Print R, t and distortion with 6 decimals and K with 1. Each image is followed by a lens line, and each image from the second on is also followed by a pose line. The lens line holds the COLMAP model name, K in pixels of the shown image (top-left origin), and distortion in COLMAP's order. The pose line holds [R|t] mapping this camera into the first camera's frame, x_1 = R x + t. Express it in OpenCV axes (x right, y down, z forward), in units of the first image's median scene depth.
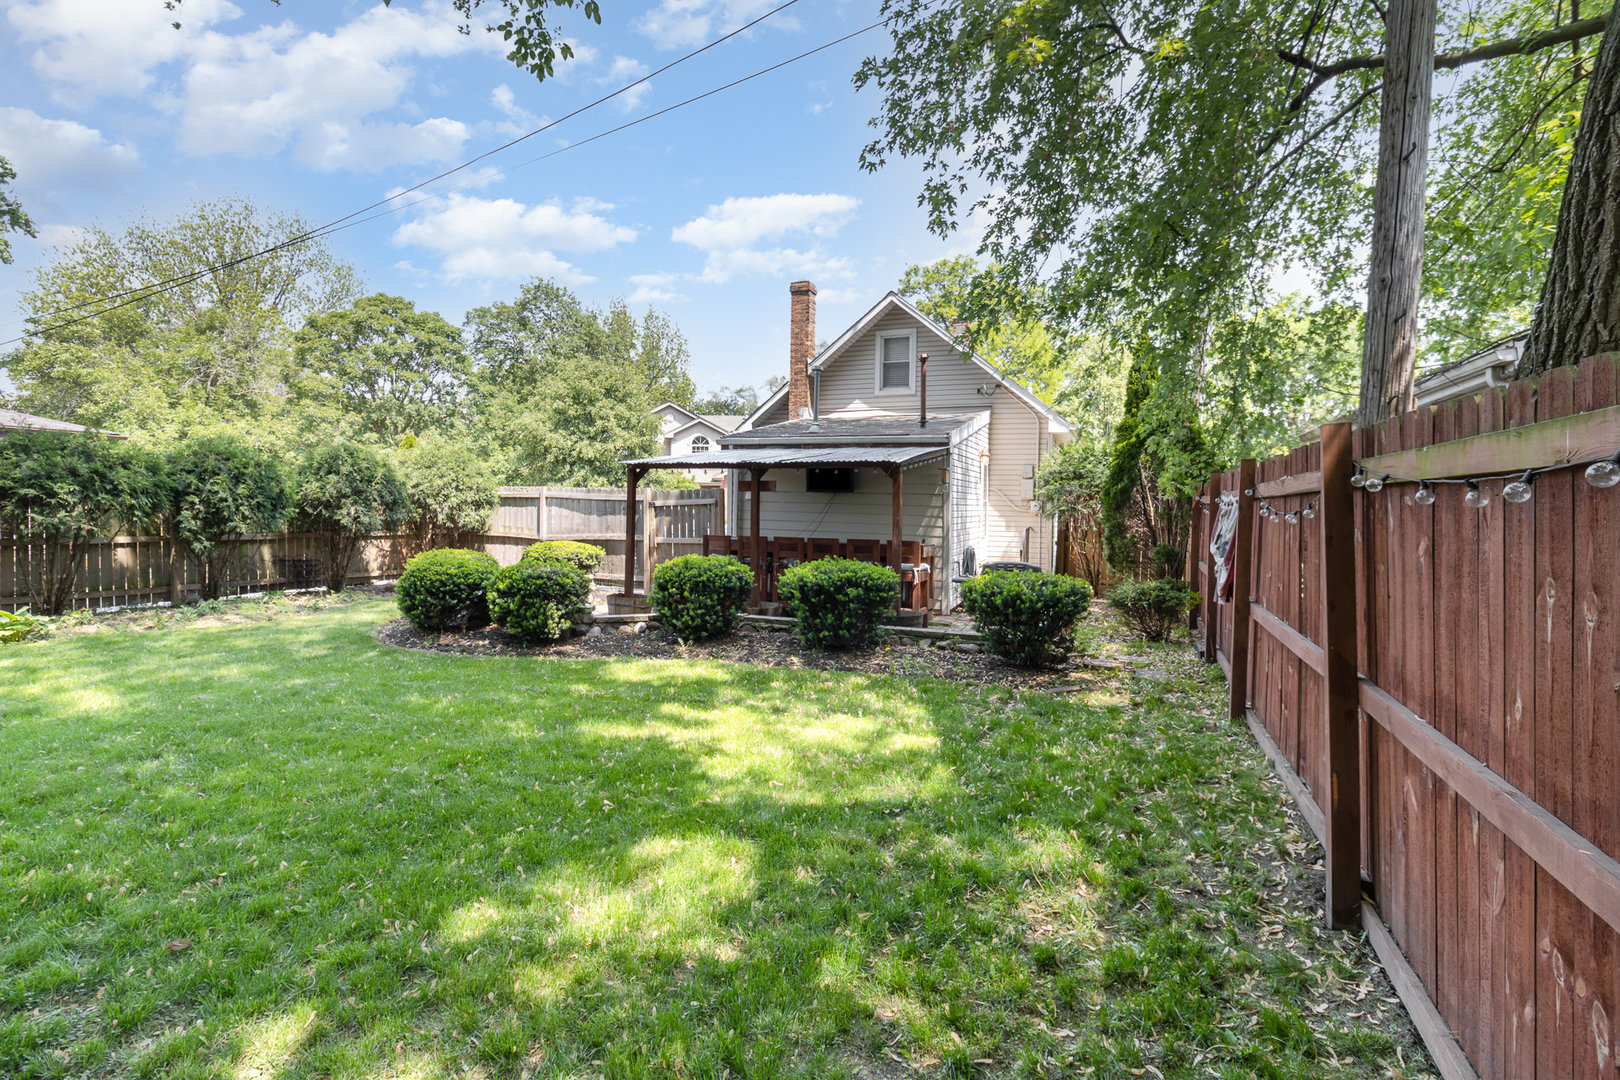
lens RADIAL K [[756.8, 0, 816.4], [0, 756.8, 507.7], [0, 0, 1]] dist [-0.000779, -0.000249]
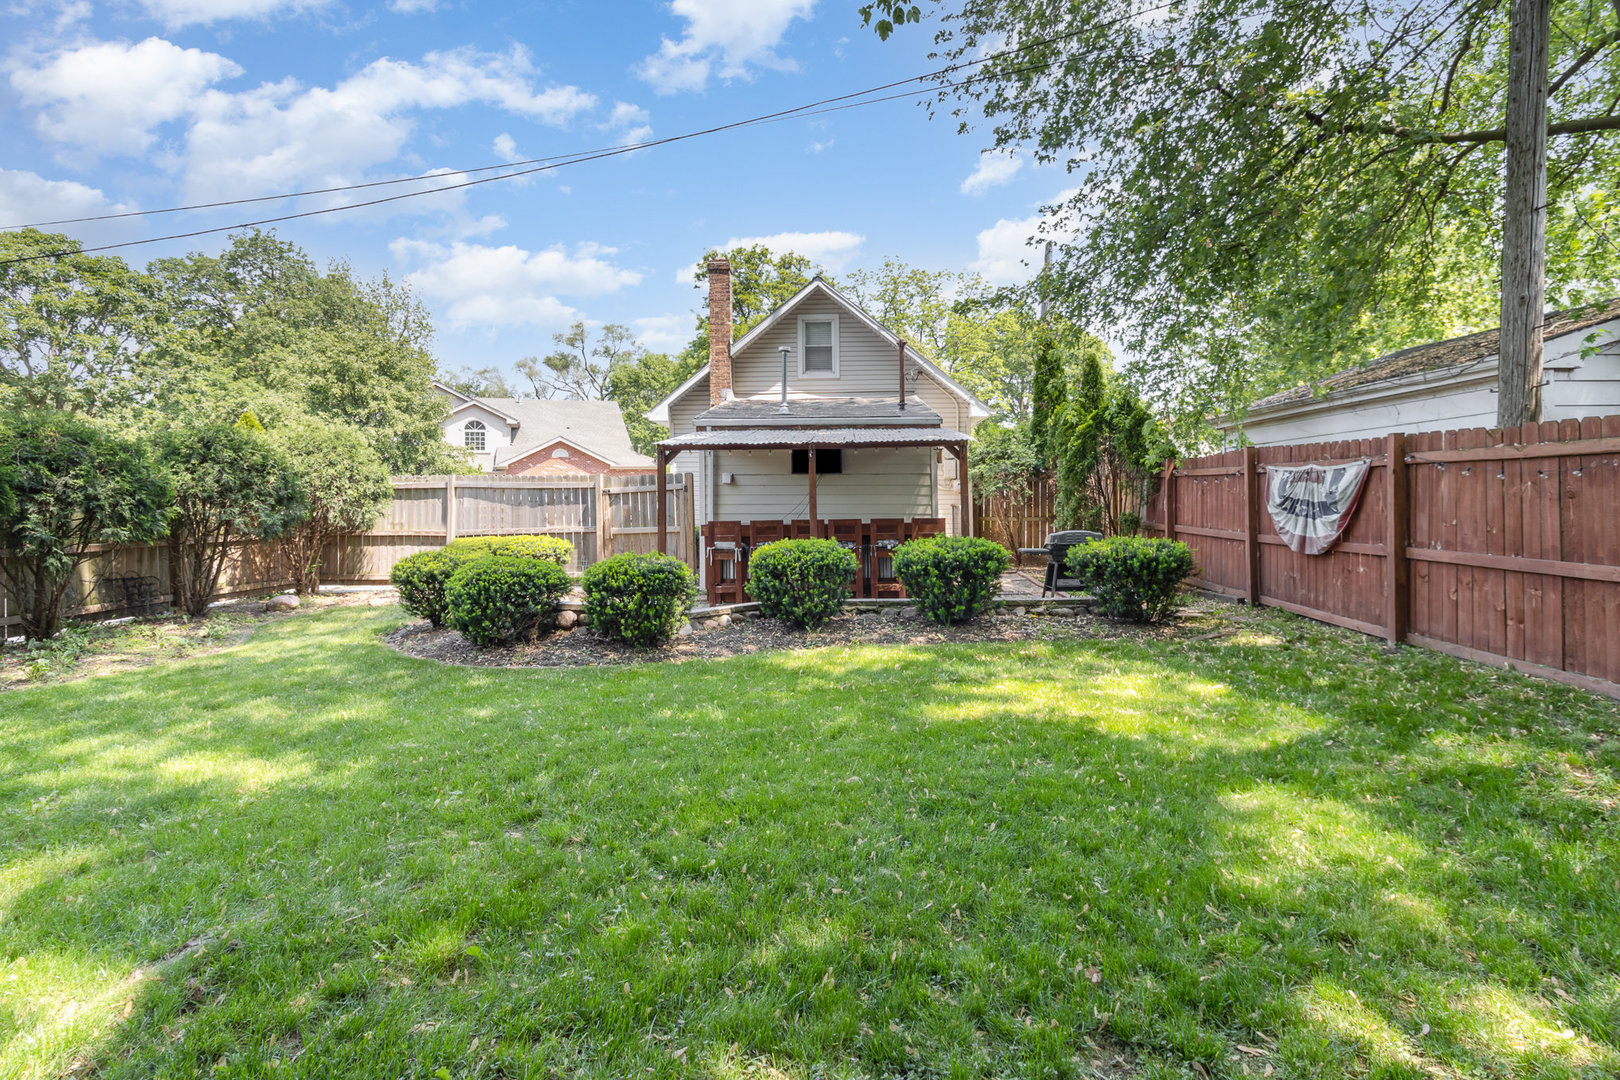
lens RADIAL K [[757.4, 0, 811.2], [0, 757.4, 490.9], [0, 0, 1]] dist [0.000546, 0.000301]
pose [[0.938848, -0.025910, 0.343356, -0.275712], [0.027714, 0.999616, -0.000346, 0.001702], [-0.343215, 0.009841, 0.939205, 0.056651]]
